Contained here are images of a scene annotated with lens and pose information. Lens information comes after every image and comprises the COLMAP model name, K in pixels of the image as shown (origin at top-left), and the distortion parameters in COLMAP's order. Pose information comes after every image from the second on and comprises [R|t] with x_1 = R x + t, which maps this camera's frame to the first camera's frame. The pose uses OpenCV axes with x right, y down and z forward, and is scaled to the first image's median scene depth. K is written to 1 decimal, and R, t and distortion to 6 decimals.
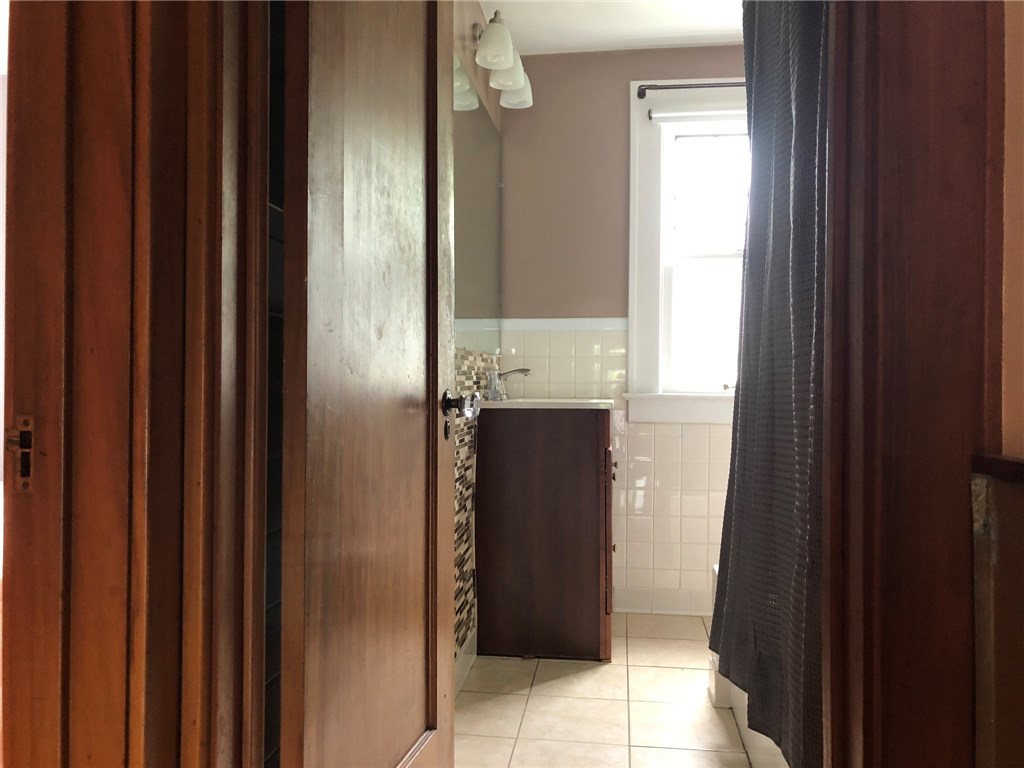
lens RADIAL K [[839.7, 0, 511.6], [0, 839.7, 373.2], [0, 0, 1]] dist [0.026017, -0.001255]
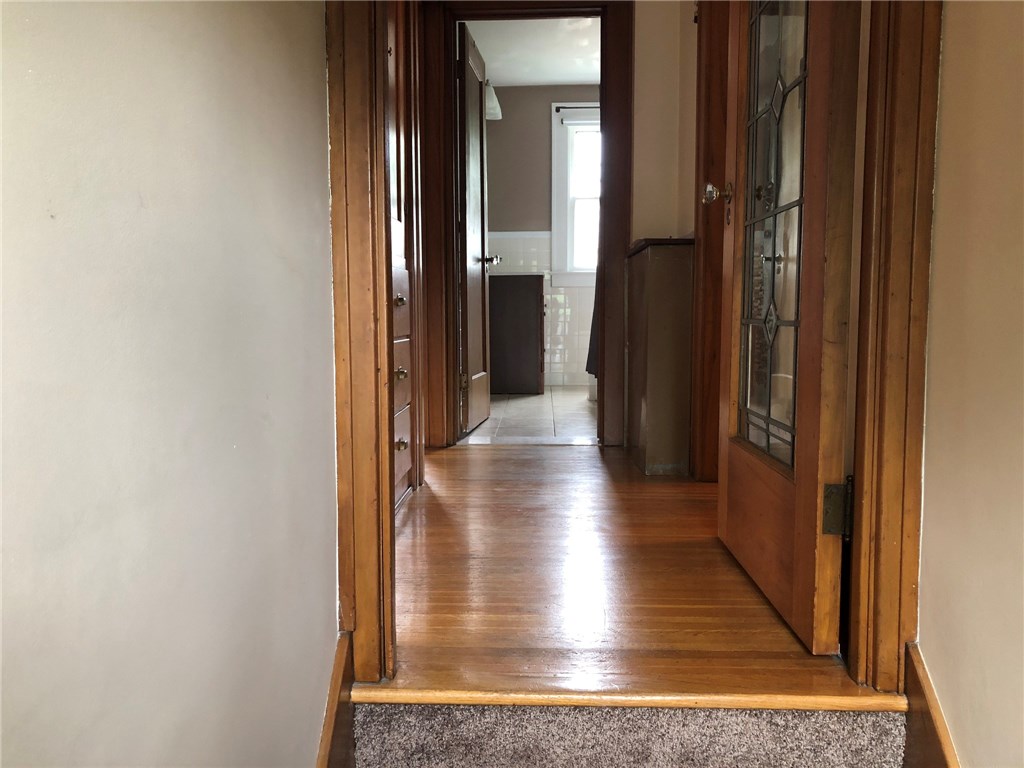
lens RADIAL K [[839.7, 0, 511.6], [0, 839.7, 373.2], [0, 0, 1]] dist [0.026017, -0.001255]
pose [[0.995688, -0.017898, 0.091024, -0.130399], [0.009271, 0.995498, 0.094323, 0.075142], [-0.092302, -0.093072, 0.991372, -0.907734]]
